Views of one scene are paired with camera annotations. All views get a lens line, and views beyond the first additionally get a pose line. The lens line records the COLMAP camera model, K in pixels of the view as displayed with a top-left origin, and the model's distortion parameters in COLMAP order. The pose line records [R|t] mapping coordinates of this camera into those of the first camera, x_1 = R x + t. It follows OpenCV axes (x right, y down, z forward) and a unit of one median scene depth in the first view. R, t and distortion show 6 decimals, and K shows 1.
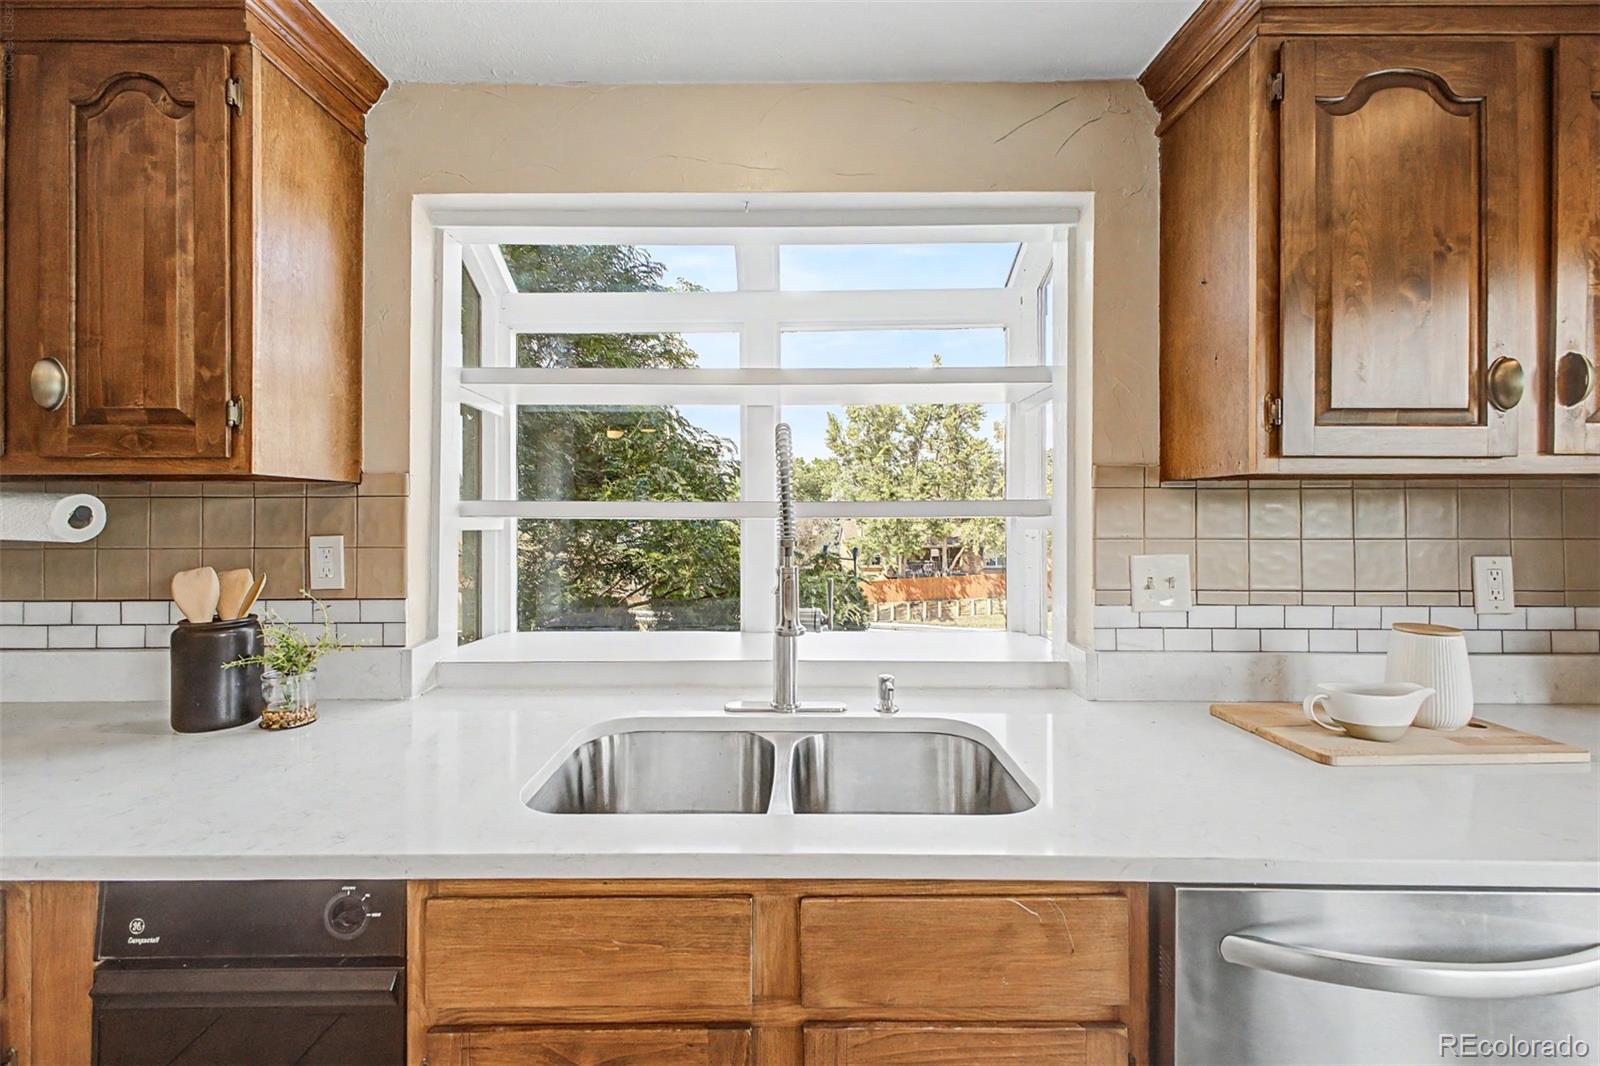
lens RADIAL K [[634.2, 0, 799.8], [0, 634.2, 508.7], [0, 0, 1]] dist [0.015410, -0.004802]
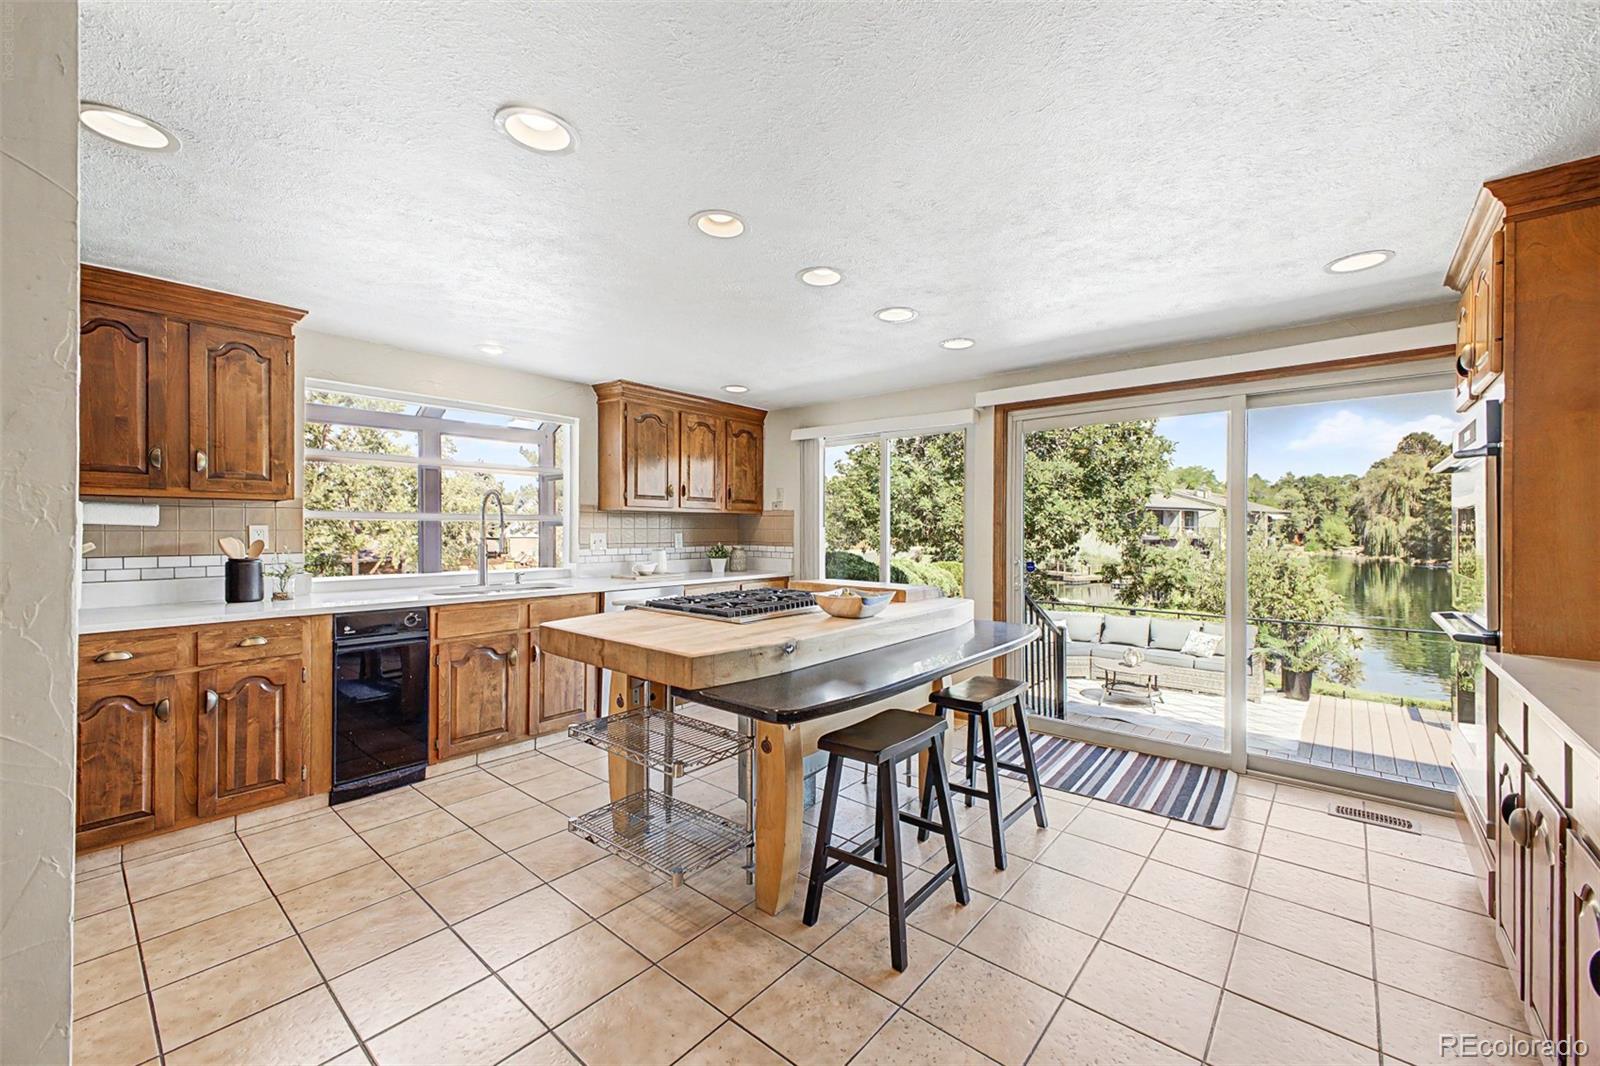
lens RADIAL K [[634.2, 0, 806.8], [0, 634.2, 531.6], [0, 0, 1]] dist [0.015410, -0.004802]
pose [[0.646545, 0.000047, 0.762876, -1.233975], [-0.012236, 0.999872, 0.010308, 0.018037], [-0.762778, -0.015999, 0.646463, -1.933591]]
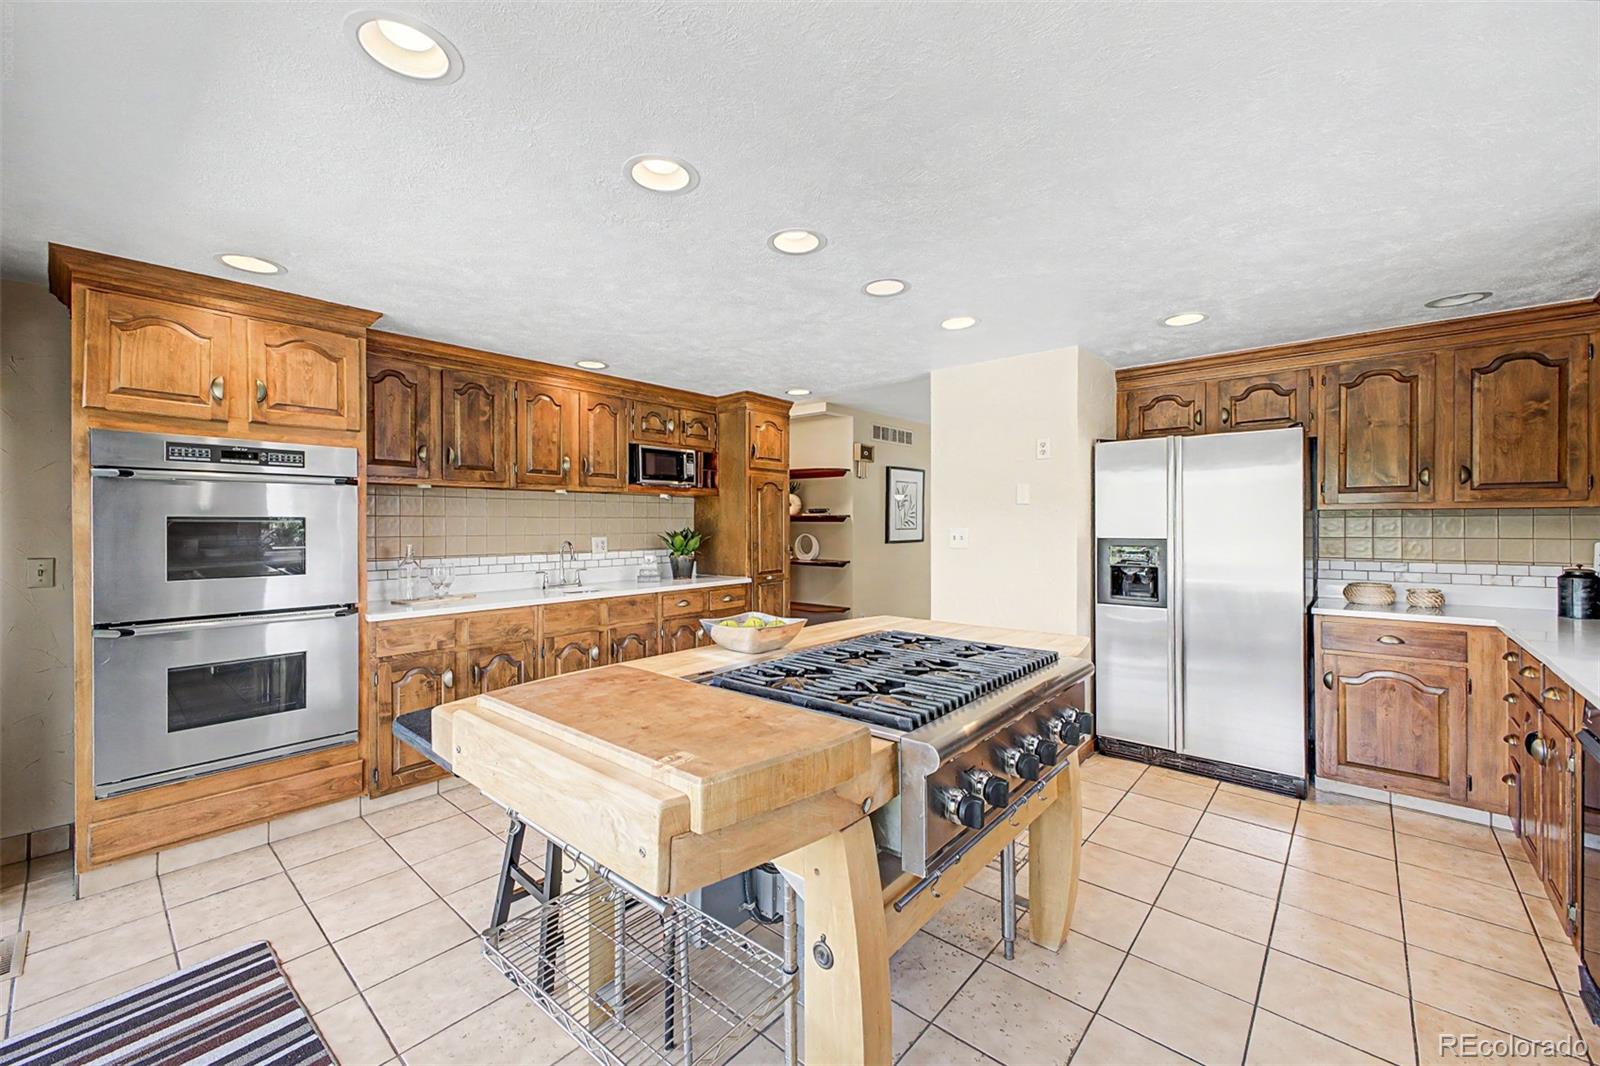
lens RADIAL K [[634.2, 0, 791.8], [0, 634.2, 524.9], [0, 0, 1]] dist [0.015410, -0.004802]
pose [[-0.664083, 0.003787, -0.747650, 1.355792], [0.009134, 0.999954, -0.003048, -0.003991], [0.747603, -0.008853, -0.664086, 0.225874]]
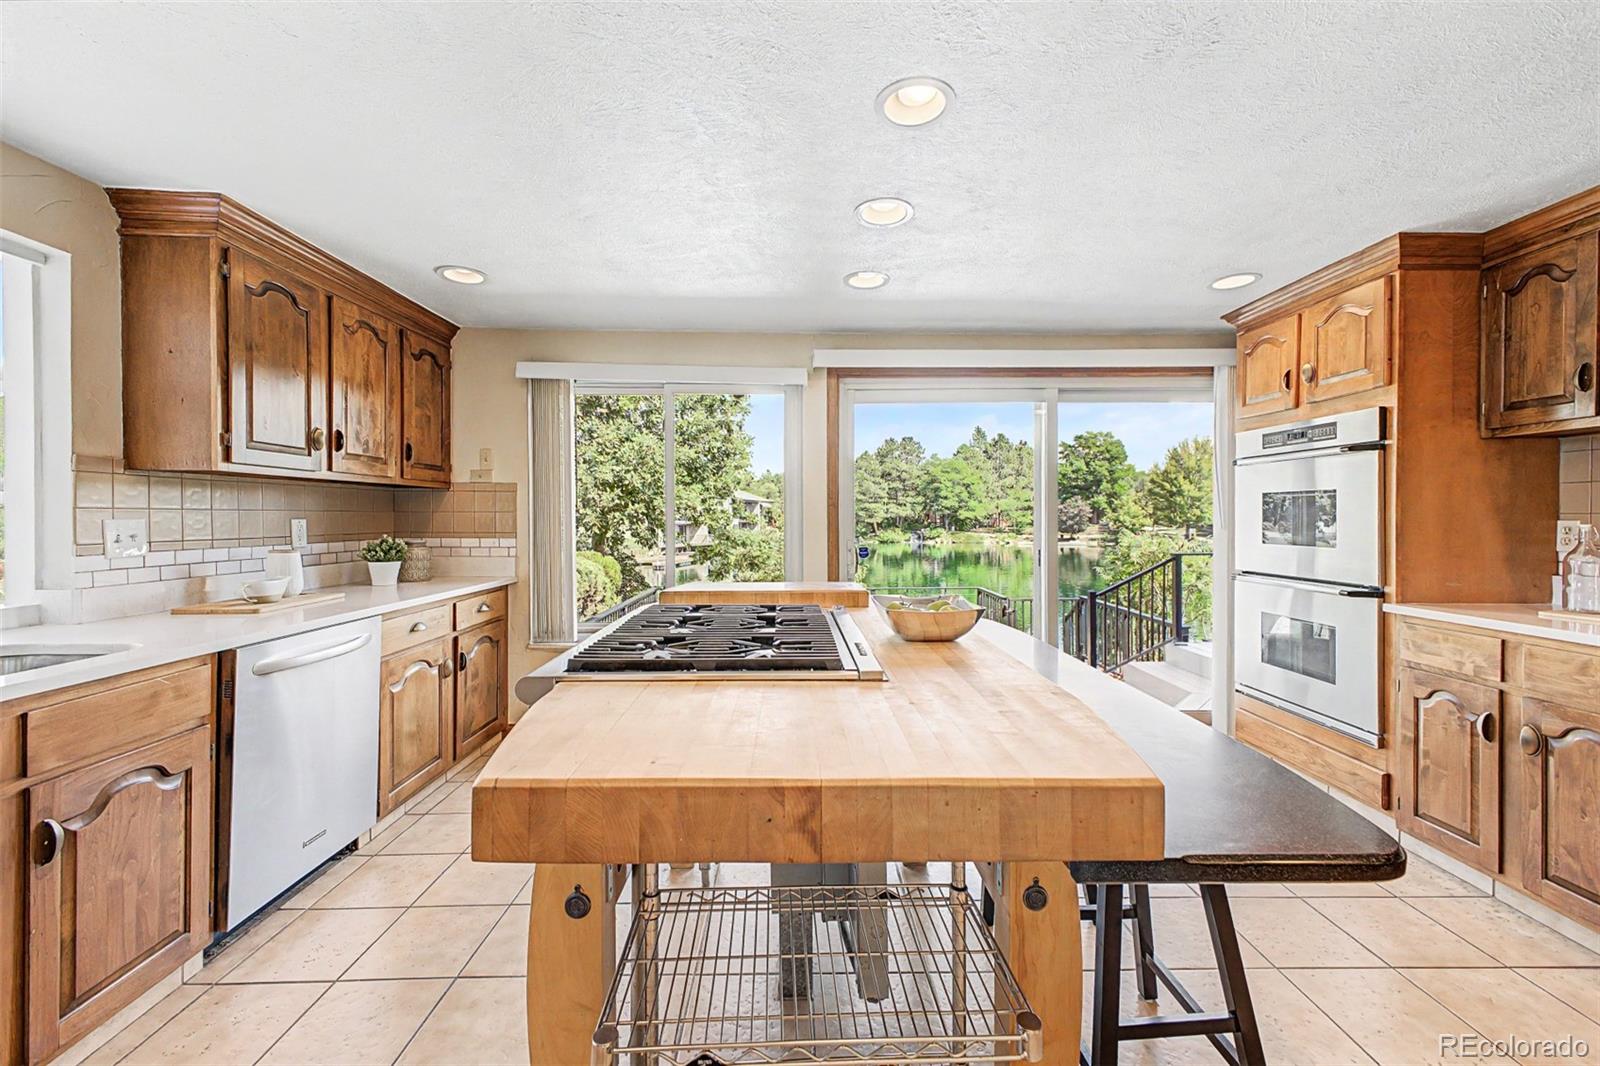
lens RADIAL K [[634.2, 0, 808.5], [0, 634.2, 524.2], [0, 0, 1]] dist [0.015410, -0.004802]
pose [[-0.018687, -0.012211, 0.999751, -0.962531], [-0.010228, 0.999875, 0.012022, 0.049657], [-0.999773, -0.010001, -0.018810, -0.565478]]
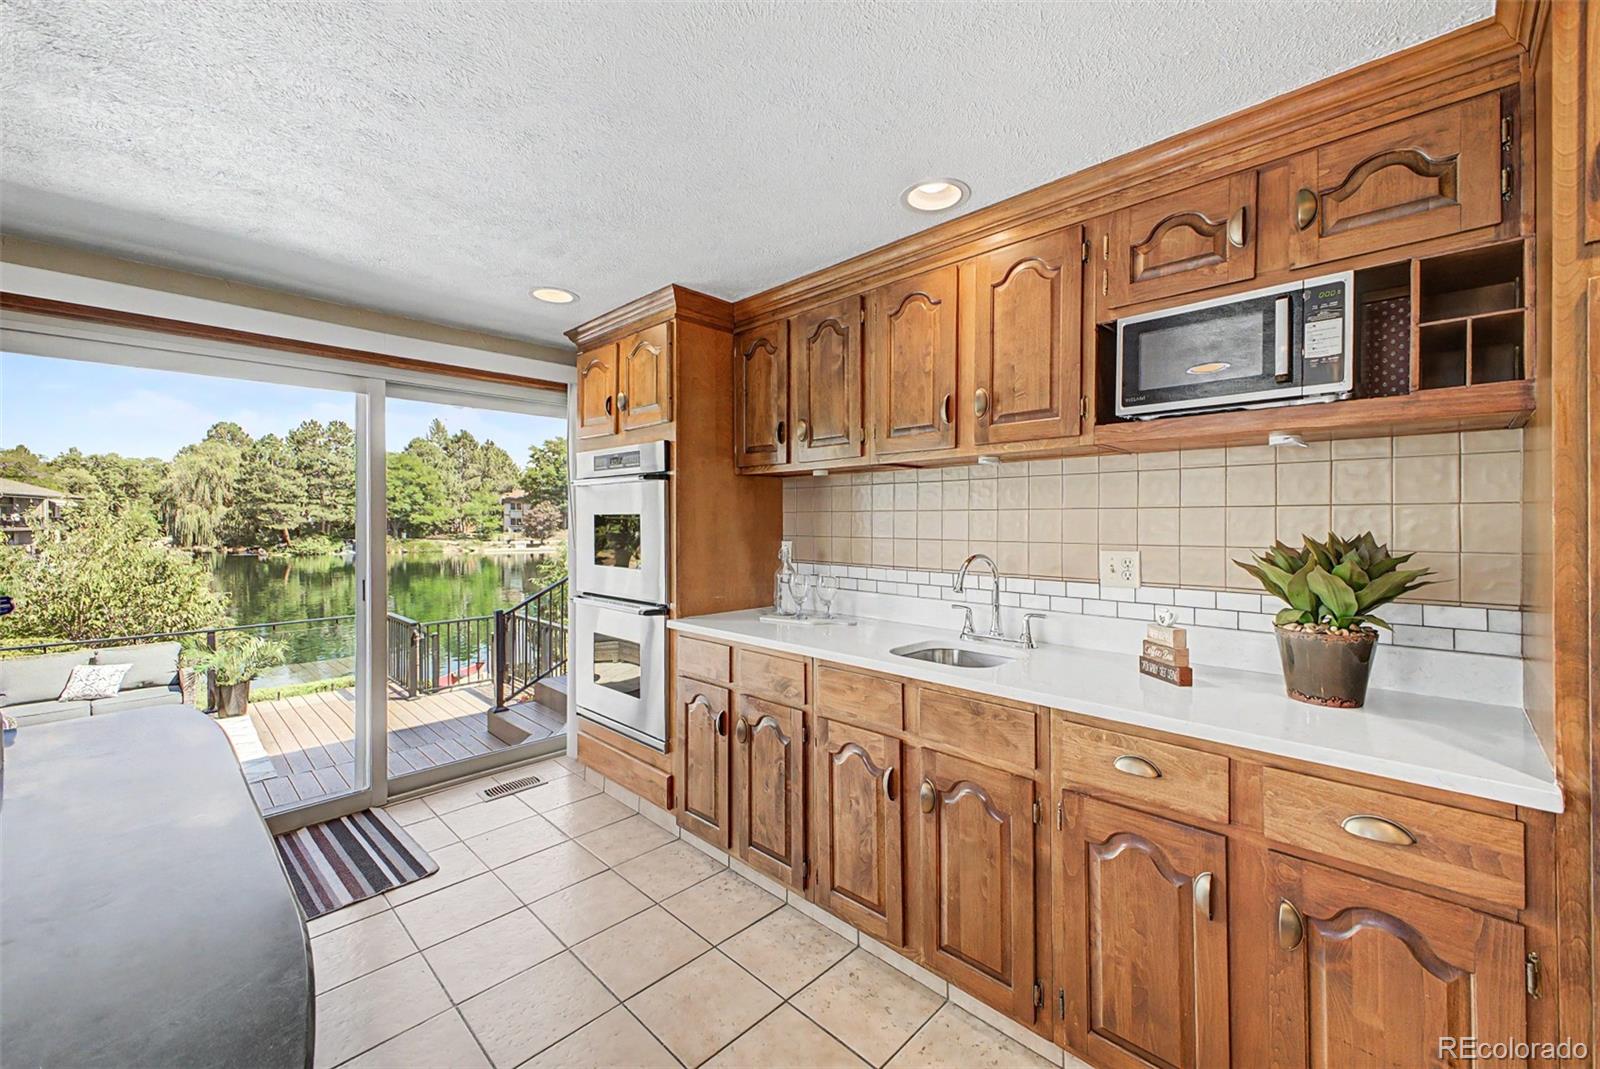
lens RADIAL K [[634.2, 0, 820.1], [0, 634.2, 523.0], [0, 0, 1]] dist [0.015410, -0.004802]
pose [[-0.727822, -0.002716, 0.685761, -0.878198], [-0.008098, 0.999956, -0.004635, -0.013285], [-0.685719, -0.008927, -0.727812, -1.095208]]
